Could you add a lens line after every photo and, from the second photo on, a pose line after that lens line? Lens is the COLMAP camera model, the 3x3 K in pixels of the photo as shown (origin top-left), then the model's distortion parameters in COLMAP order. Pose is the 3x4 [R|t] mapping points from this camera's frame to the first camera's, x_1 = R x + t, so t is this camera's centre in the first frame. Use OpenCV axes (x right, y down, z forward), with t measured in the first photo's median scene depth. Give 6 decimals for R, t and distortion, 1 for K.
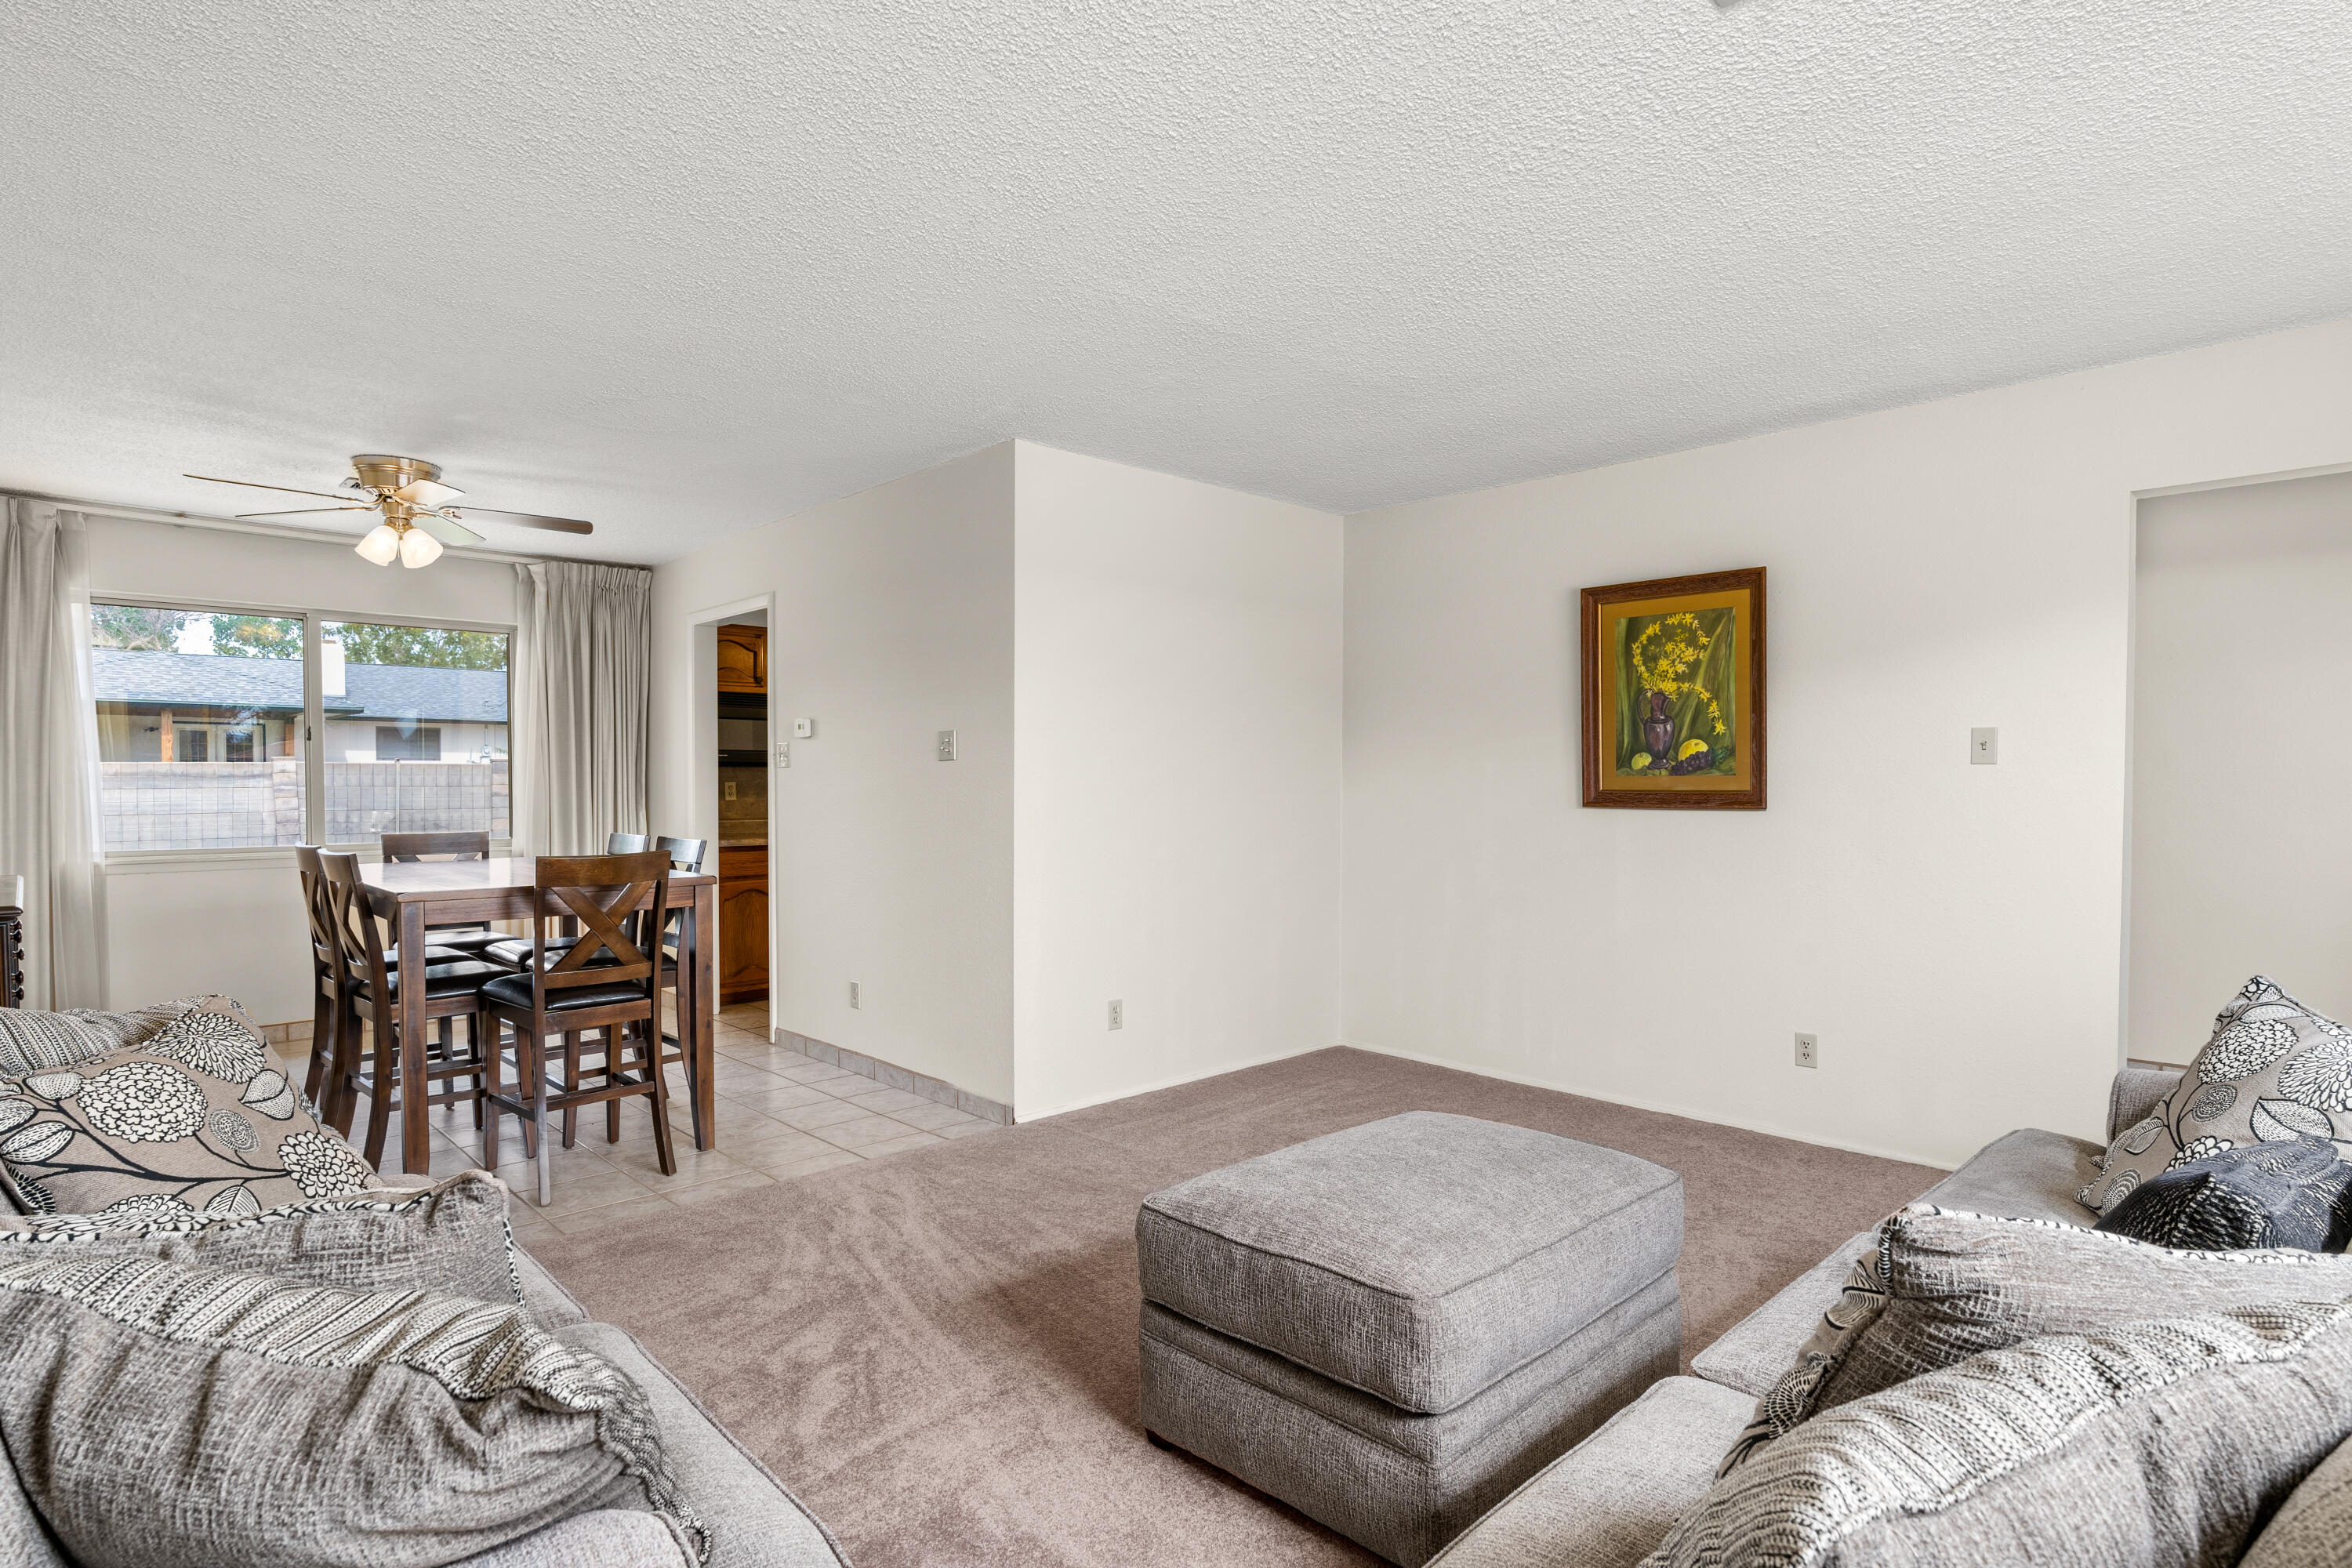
lens RADIAL K [[1197.0, 0, 1165.8], [0, 1197.0, 792.4], [0, 0, 1]] dist [0.005764, 0.000601]
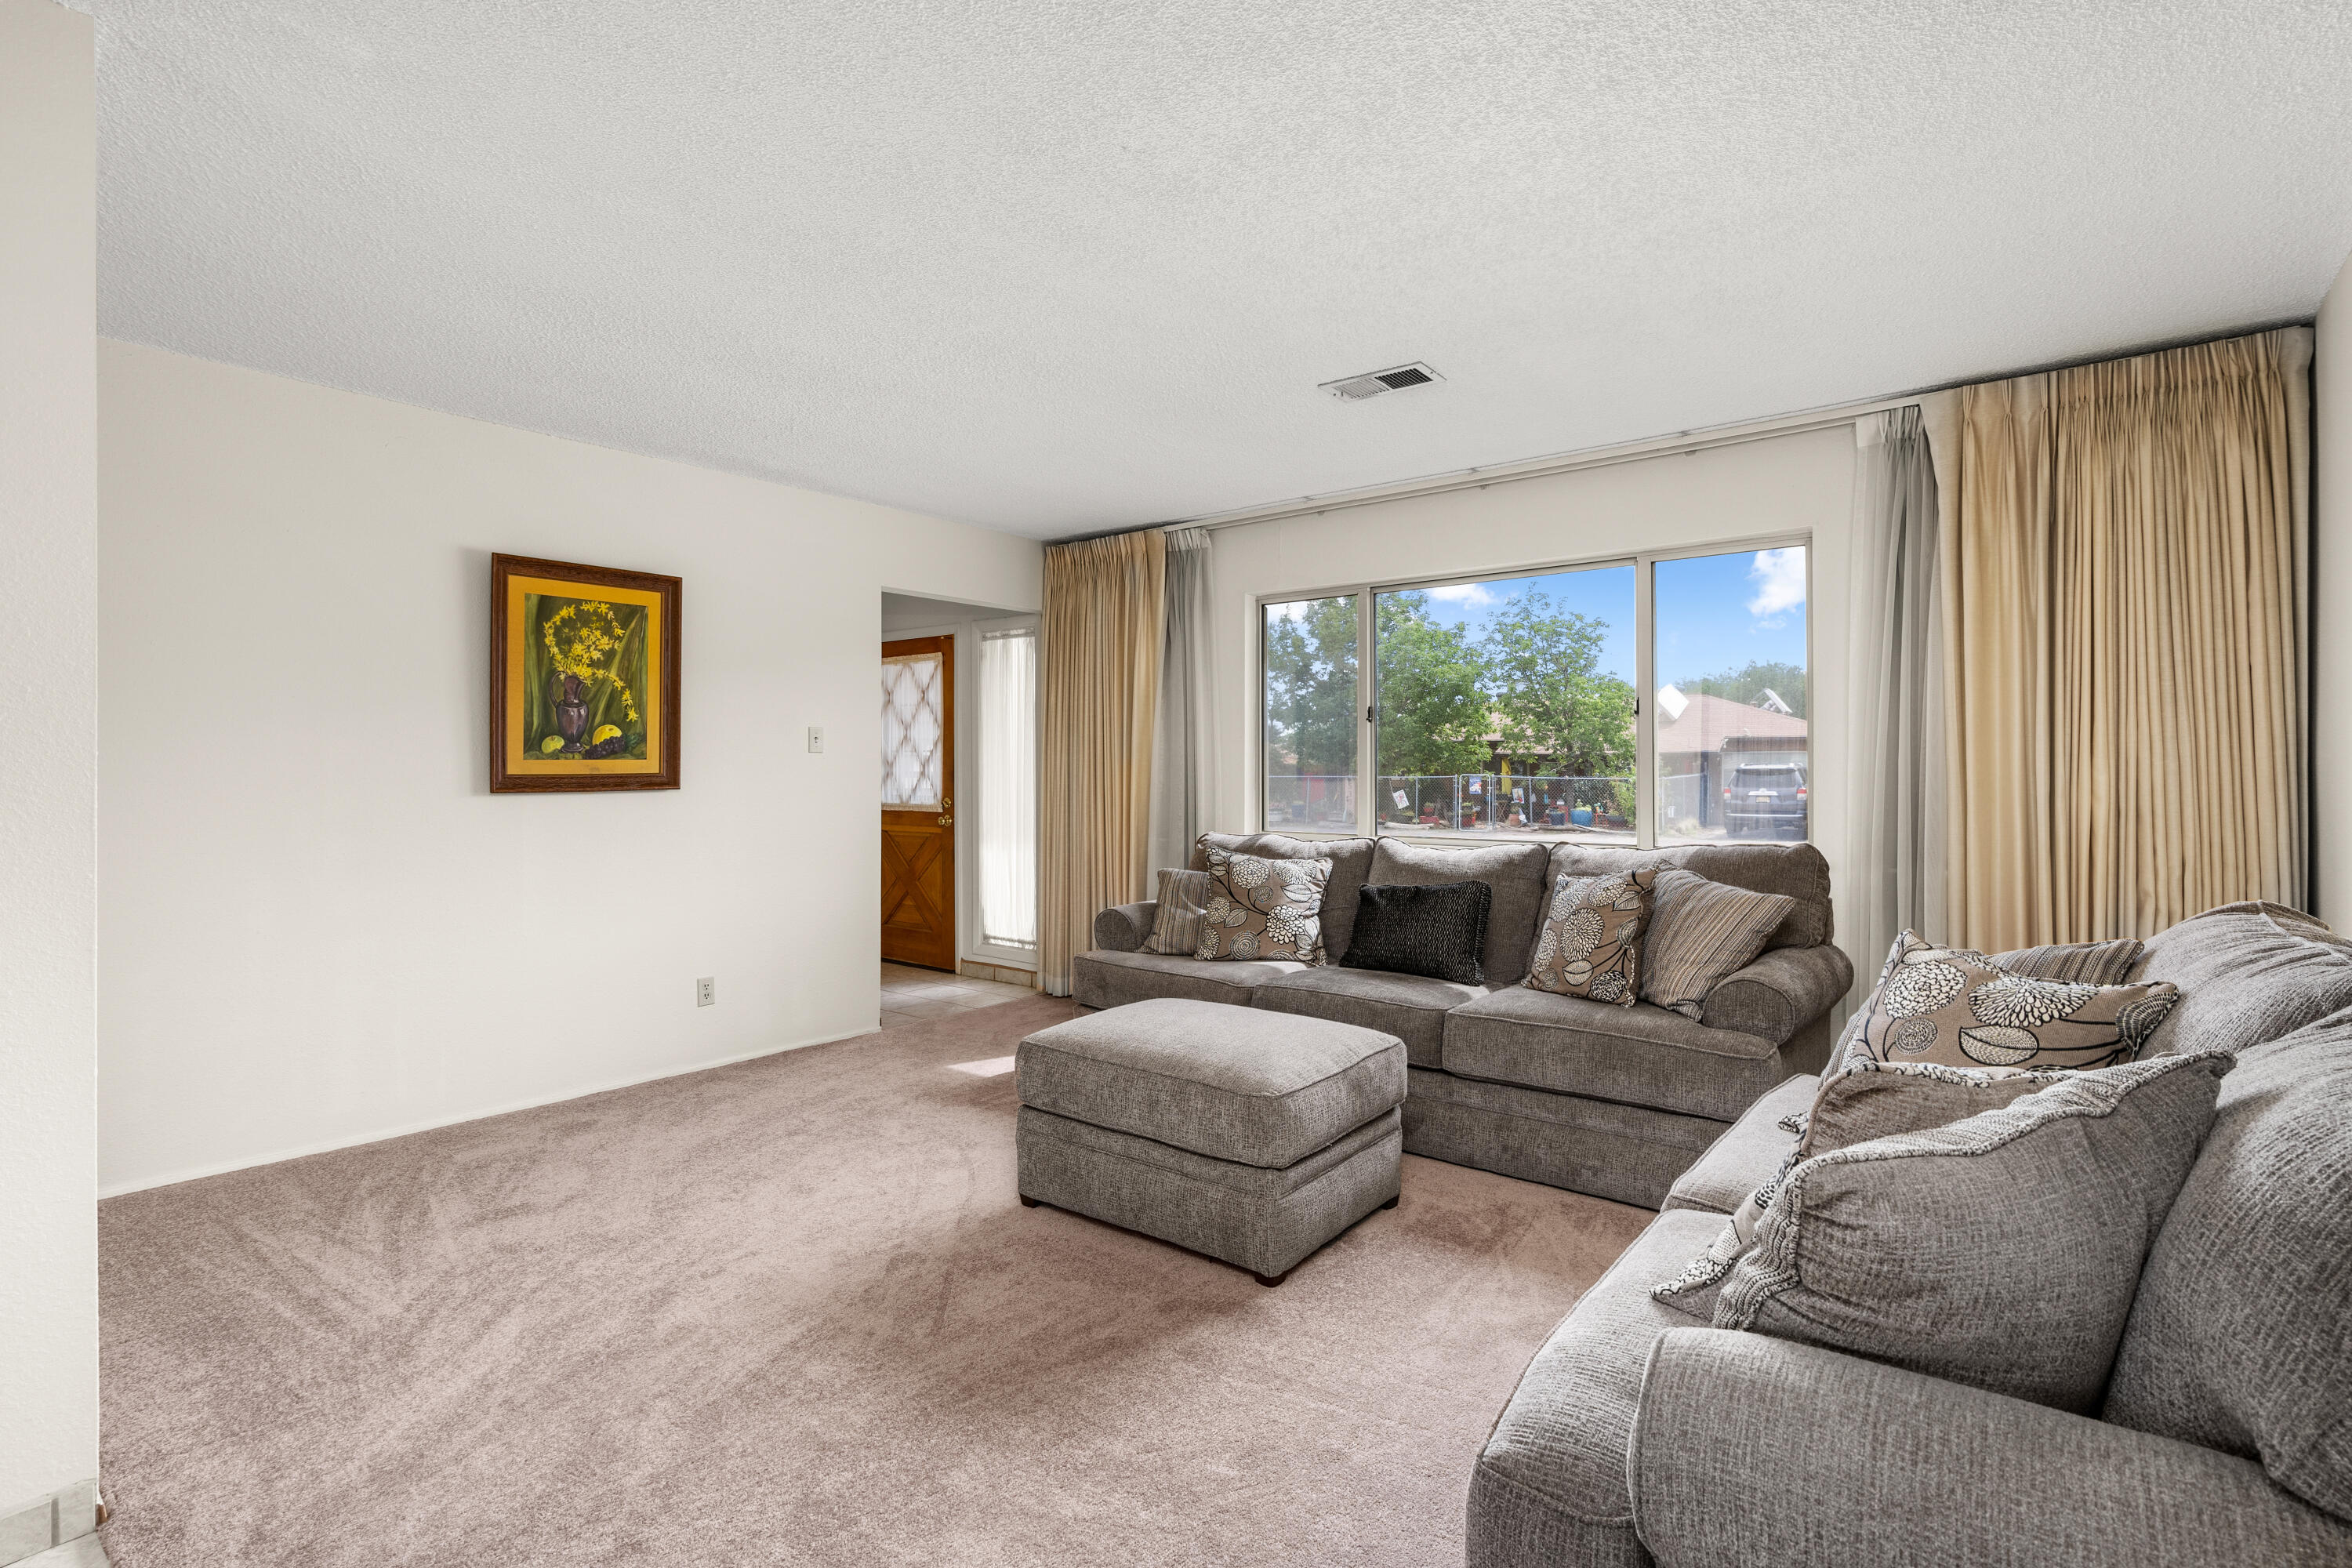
lens RADIAL K [[1125.4, 0, 1168.1], [0, 1125.4, 769.7], [0, 0, 1]] dist [0.000767, 0.000239]
pose [[-0.149318, -0.005260, 0.988775, -0.594077], [0.016515, 0.999833, 0.007813, -0.004704], [-0.988651, 0.017496, -0.149206, 0.656361]]
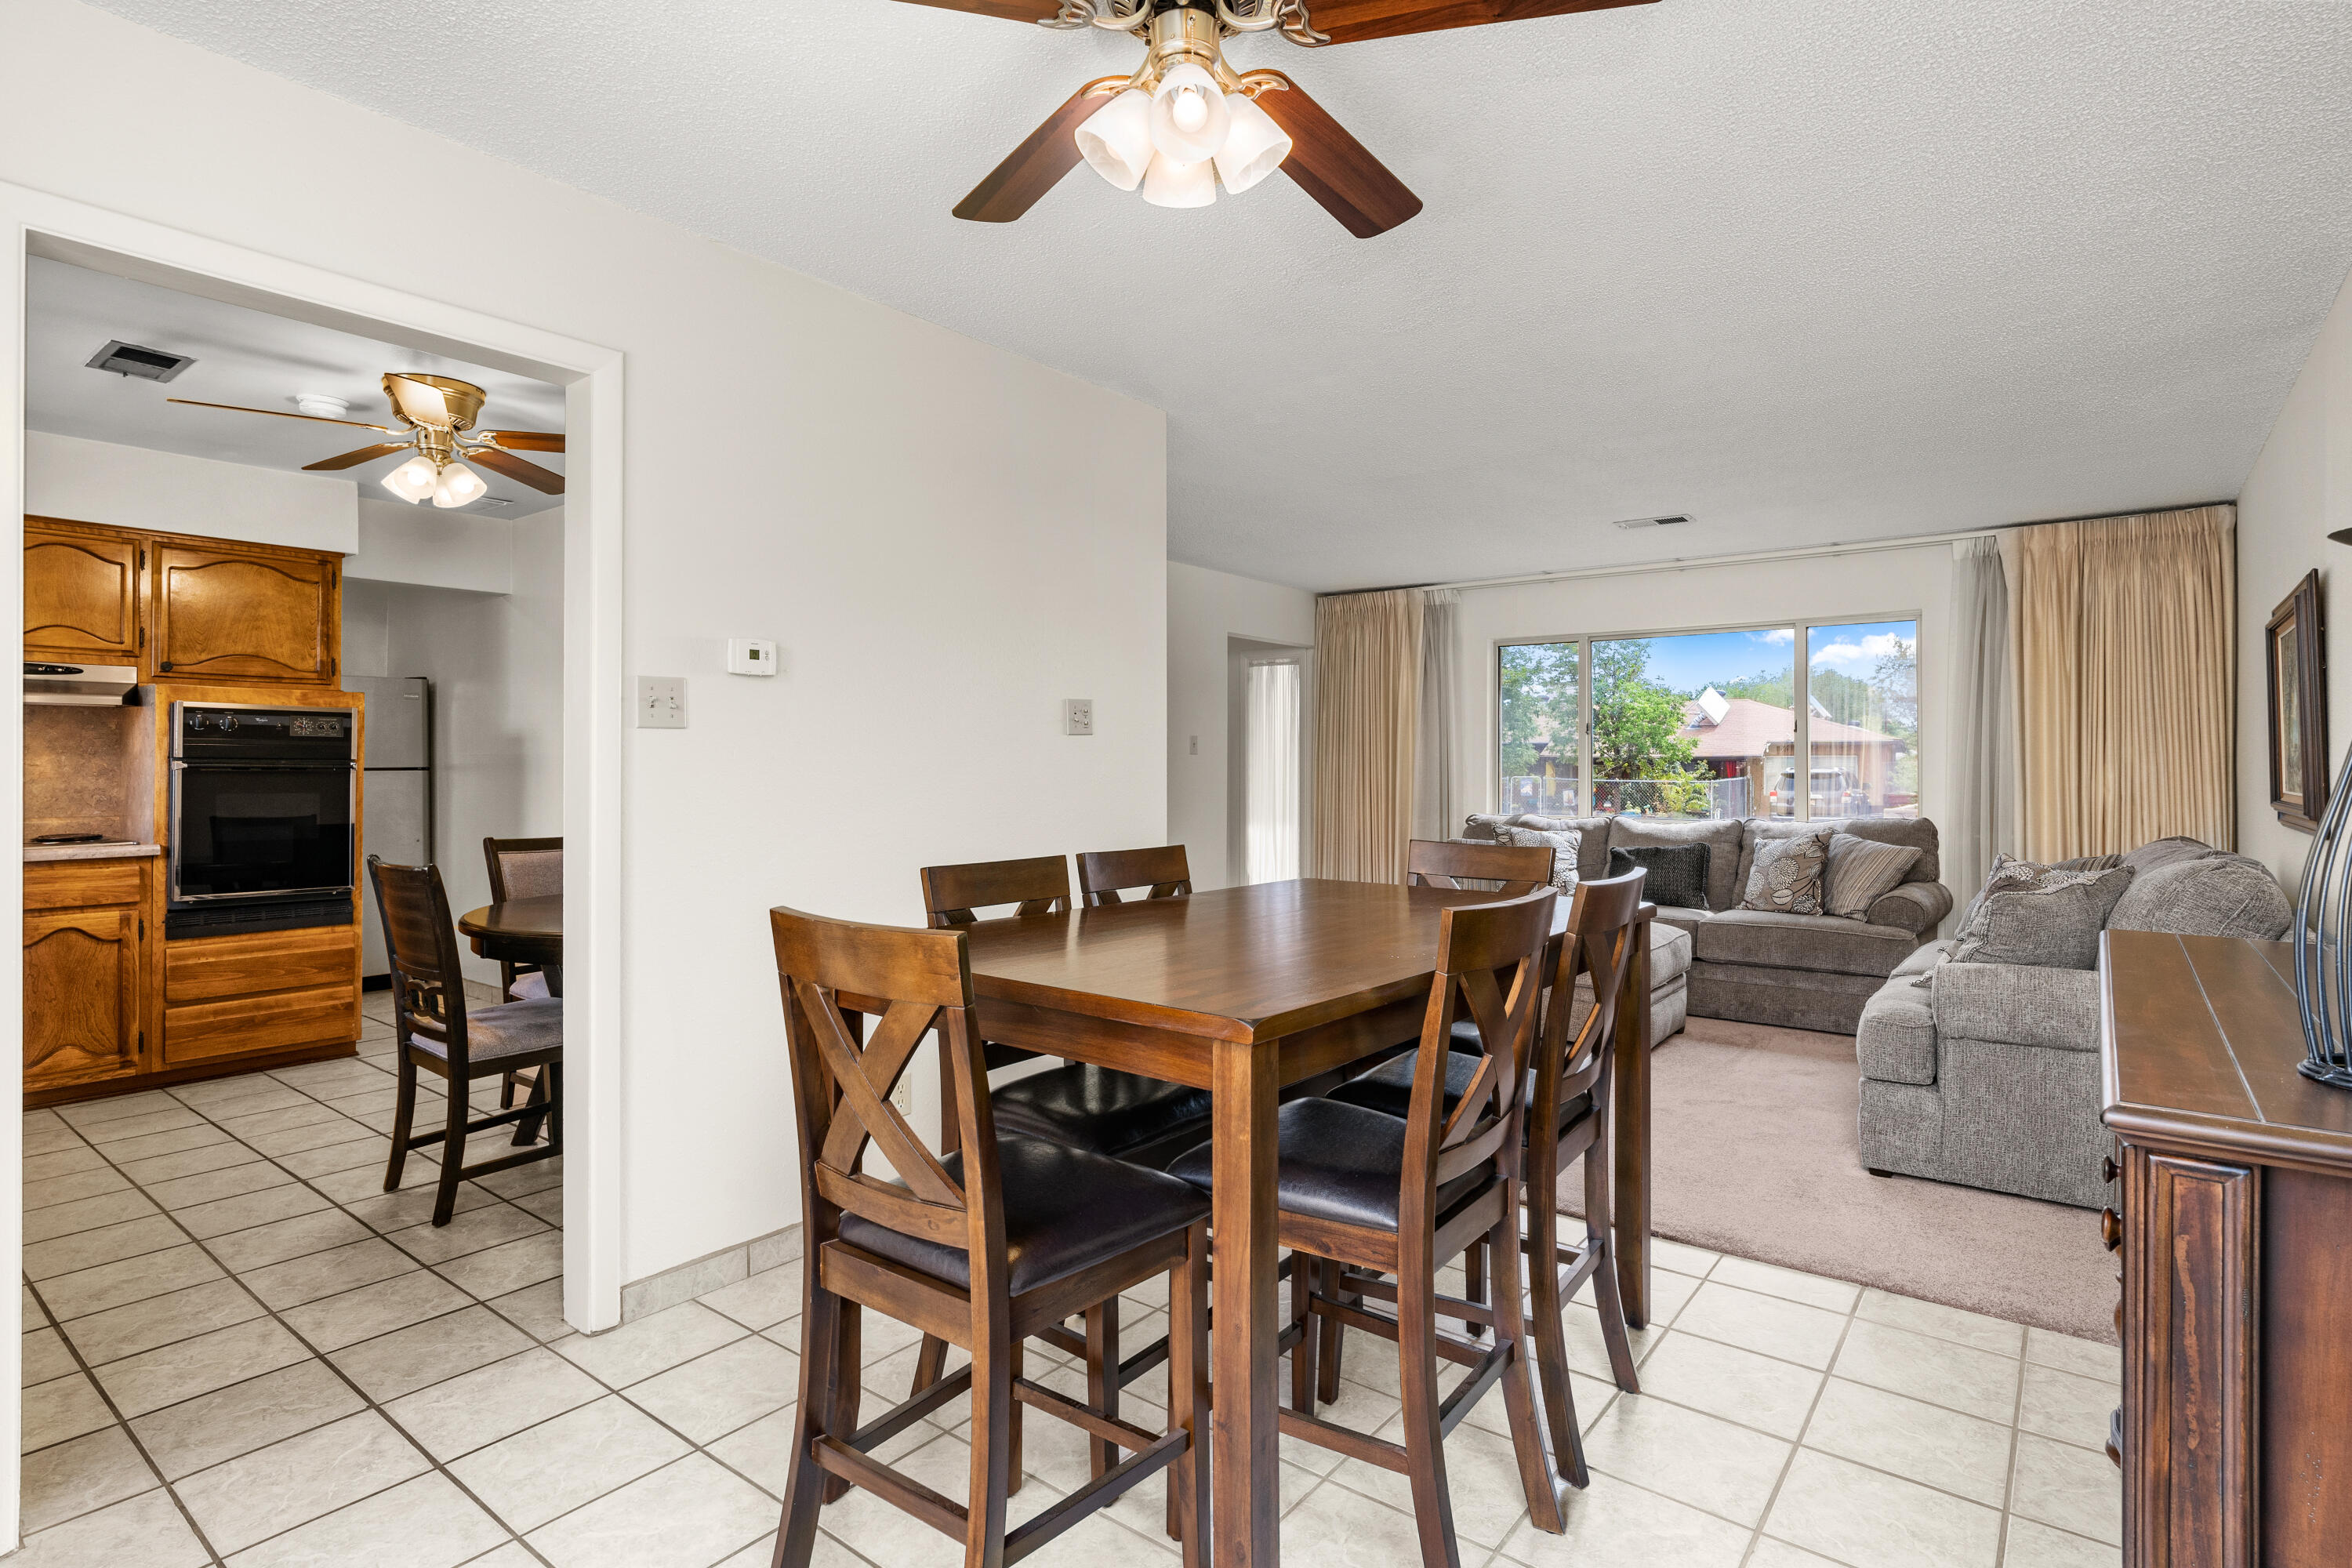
lens RADIAL K [[1197.0, 0, 1169.9], [0, 1197.0, 760.0], [0, 0, 1]] dist [0.005764, 0.000601]
pose [[-0.161220, 0.002722, 0.986915, -0.927864], [0.010382, 0.999946, -0.001062, -0.008185], [-0.986864, 0.010075, -0.161239, 1.001961]]
